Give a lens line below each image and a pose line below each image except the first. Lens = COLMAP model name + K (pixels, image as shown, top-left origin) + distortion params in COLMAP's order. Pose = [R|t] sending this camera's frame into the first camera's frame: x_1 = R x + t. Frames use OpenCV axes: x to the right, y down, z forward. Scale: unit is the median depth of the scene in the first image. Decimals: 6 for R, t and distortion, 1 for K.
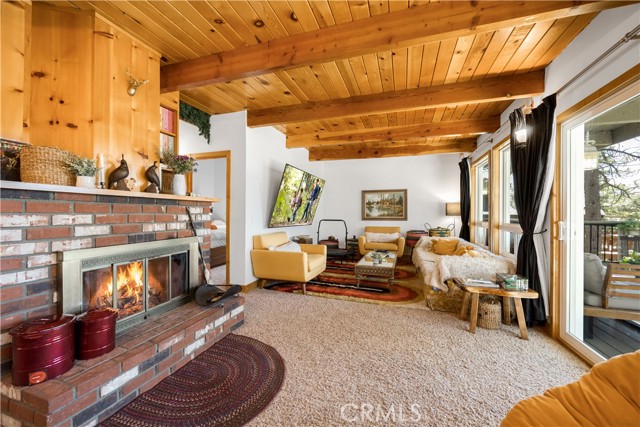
lens RADIAL K [[242.9, 0, 330.0], [0, 242.9, 212.8], [0, 0, 1]] dist [-0.001372, -0.000006]
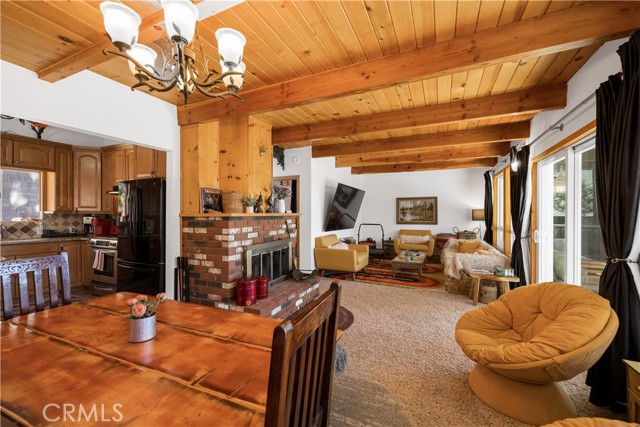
lens RADIAL K [[255.1, 0, 335.8], [0, 255.1, 213.1], [0, 0, 1]] dist [-0.000103, -0.000144]
pose [[0.995120, -0.001556, -0.098663, -0.084299], [0.001883, 0.999993, 0.003223, -0.062053], [0.098657, -0.003393, 0.995116, -0.544015]]
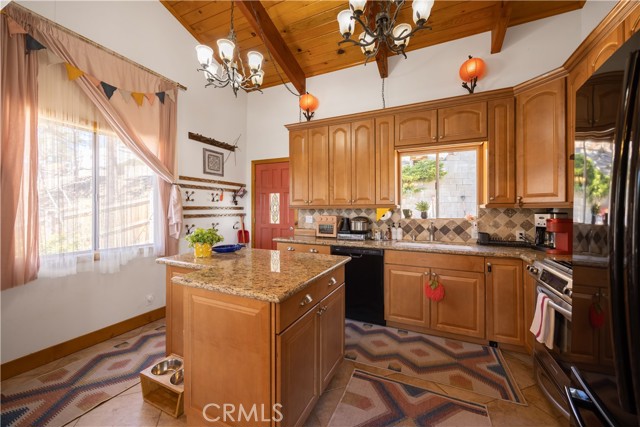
lens RADIAL K [[257.1, 0, 301.1], [0, 257.1, 208.3], [0, 0, 1]] dist [-0.000015, -0.000005]
pose [[-0.171163, -0.004549, -0.985232, -0.848979], [0.006683, 0.999961, -0.005778, -0.055424], [0.985220, -0.007573, -0.171126, 0.286609]]
